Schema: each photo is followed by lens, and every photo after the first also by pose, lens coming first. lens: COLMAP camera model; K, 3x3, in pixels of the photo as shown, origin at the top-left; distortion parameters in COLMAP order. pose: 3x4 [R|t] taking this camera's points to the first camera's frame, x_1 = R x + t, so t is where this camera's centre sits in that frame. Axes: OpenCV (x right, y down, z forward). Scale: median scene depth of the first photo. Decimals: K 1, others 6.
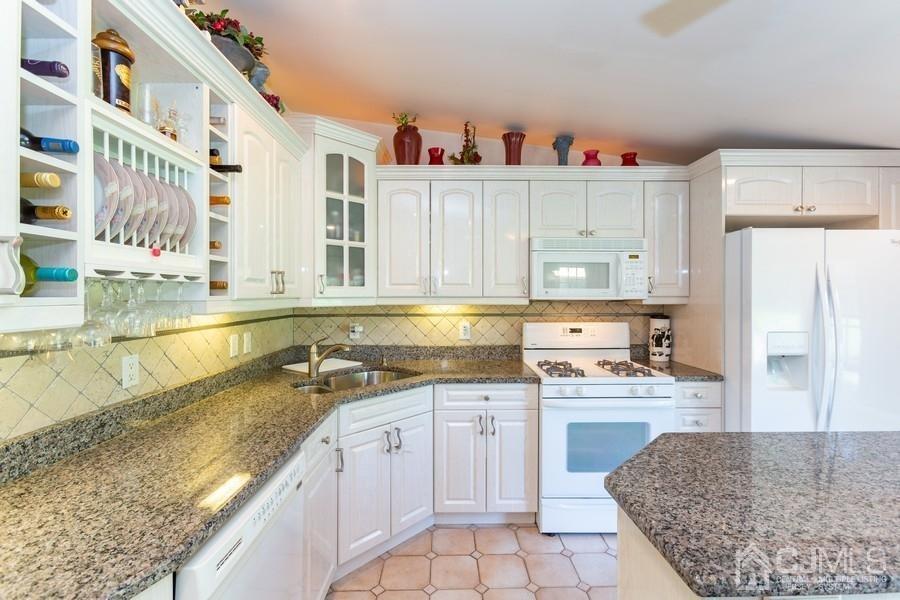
lens RADIAL K [[394.3, 0, 450.0], [0, 394.3, 300.0], [0, 0, 1]] dist [-0.001045, 0.000278]
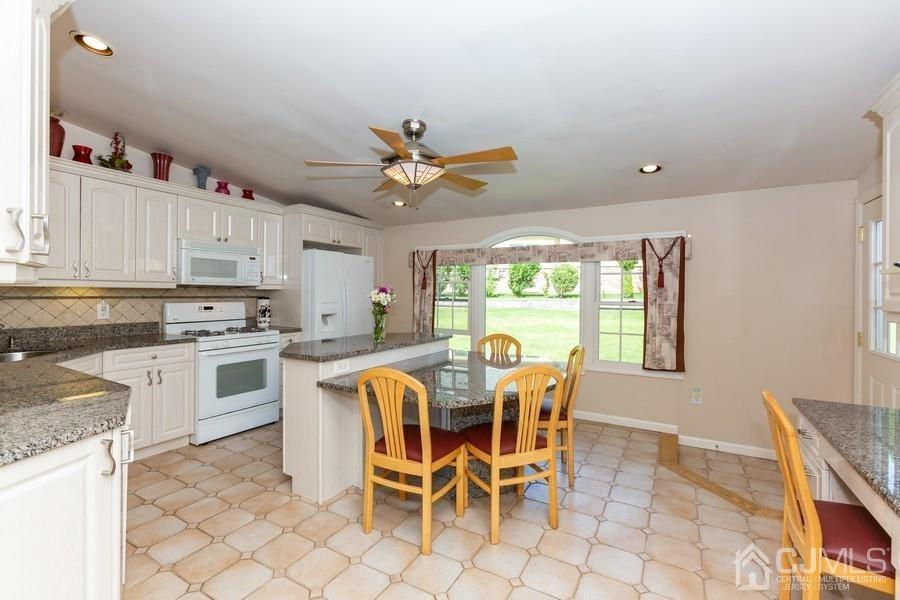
lens RADIAL K [[394.2, 0, 450.0], [0, 394.2, 300.0], [0, 0, 1]] dist [-0.027155, 0.000115]
pose [[0.521589, -0.010294, 0.853135, -0.421495], [-0.001462, 0.999915, 0.012959, 0.031737], [-0.853196, -0.008007, 0.521530, -0.448338]]
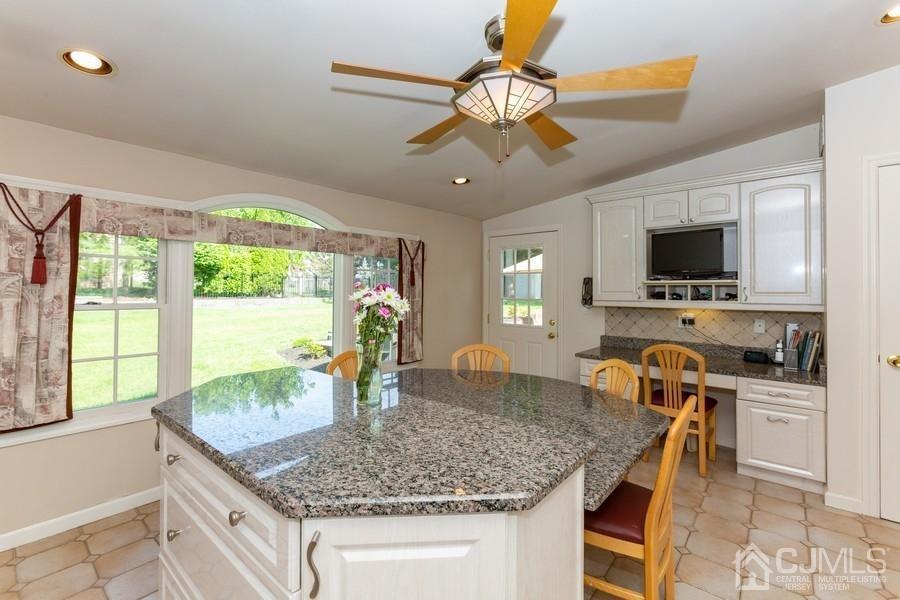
lens RADIAL K [[395.6, 0, 449.0], [0, 395.6, 285.6], [0, 0, 1]] dist [-0.001668, -0.000005]
pose [[-0.749771, 0.009698, 0.661626, 0.000931], [0.005540, 0.999950, -0.008380, 0.020329], [-0.661674, -0.002618, -0.749787, 0.650346]]
